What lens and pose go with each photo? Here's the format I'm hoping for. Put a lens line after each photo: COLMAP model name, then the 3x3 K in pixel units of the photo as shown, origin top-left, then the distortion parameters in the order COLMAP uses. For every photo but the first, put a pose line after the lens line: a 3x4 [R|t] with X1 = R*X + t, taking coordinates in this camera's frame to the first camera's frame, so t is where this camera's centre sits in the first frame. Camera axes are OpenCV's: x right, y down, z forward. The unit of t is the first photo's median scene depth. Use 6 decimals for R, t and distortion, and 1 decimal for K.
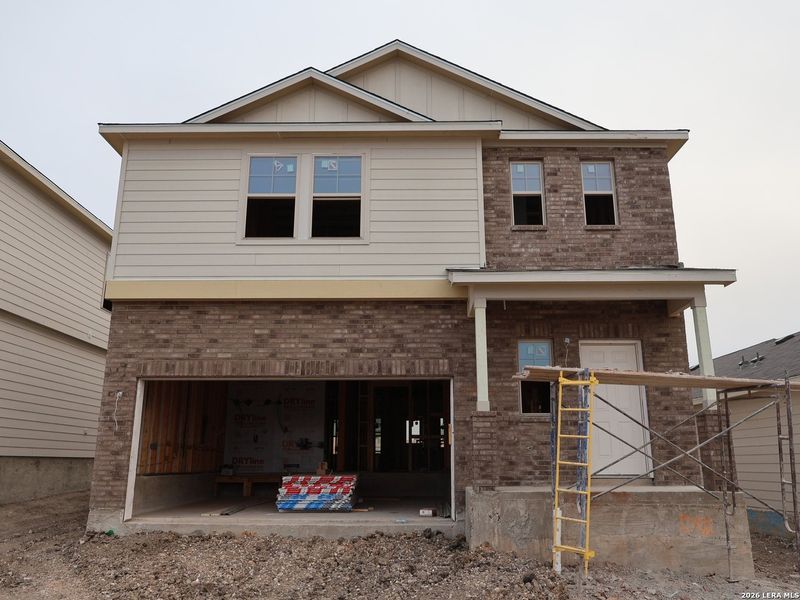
lens RADIAL K [[634.4, 0, 400.0], [0, 634.4, 300.0], [0, 0, 1]] dist [-0.001735, -0.000606]
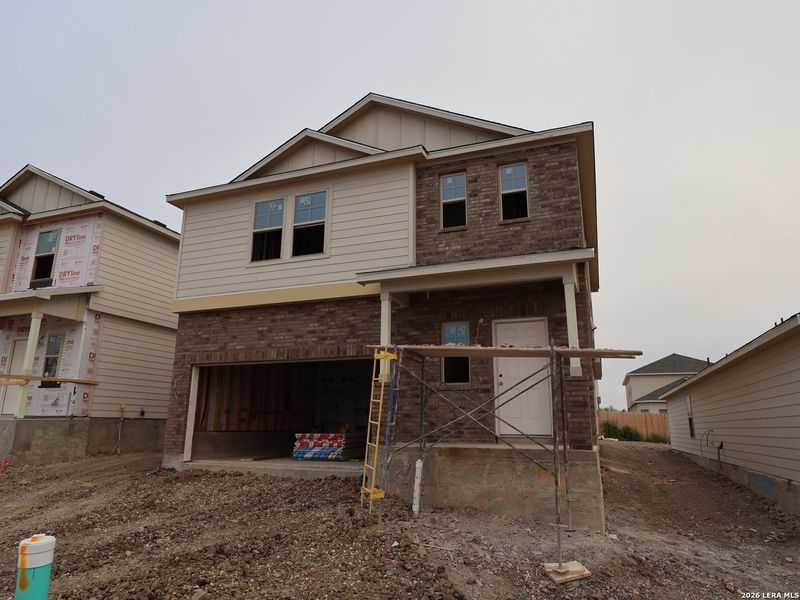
lens RADIAL K [[514.5, 0, 400.0], [0, 514.5, 300.0], [0, 0, 1]] dist [-0.001242, -0.000340]
pose [[0.936315, -0.077749, -0.342447, 0.443580], [0.080181, 0.996755, -0.007074, 0.019265], [0.341886, -0.020834, 0.939511, 0.048020]]
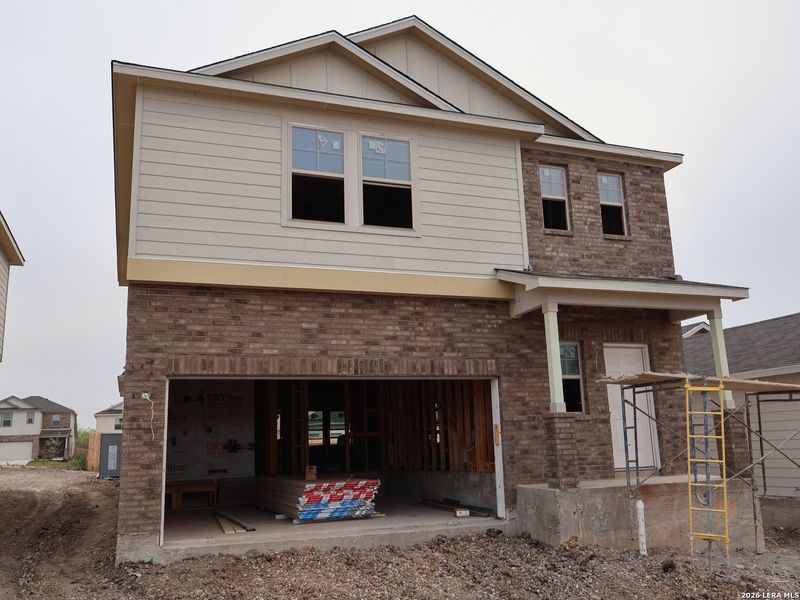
lens RADIAL K [[701.9, 0, 400.0], [0, 701.9, 300.0], [0, 0, 1]] dist [-0.000511, 0.001401]
pose [[0.931659, 0.044461, 0.360604, -0.452098], [-0.056704, 0.998116, 0.023438, -0.016858], [-0.358882, -0.042284, 0.932425, 0.027322]]
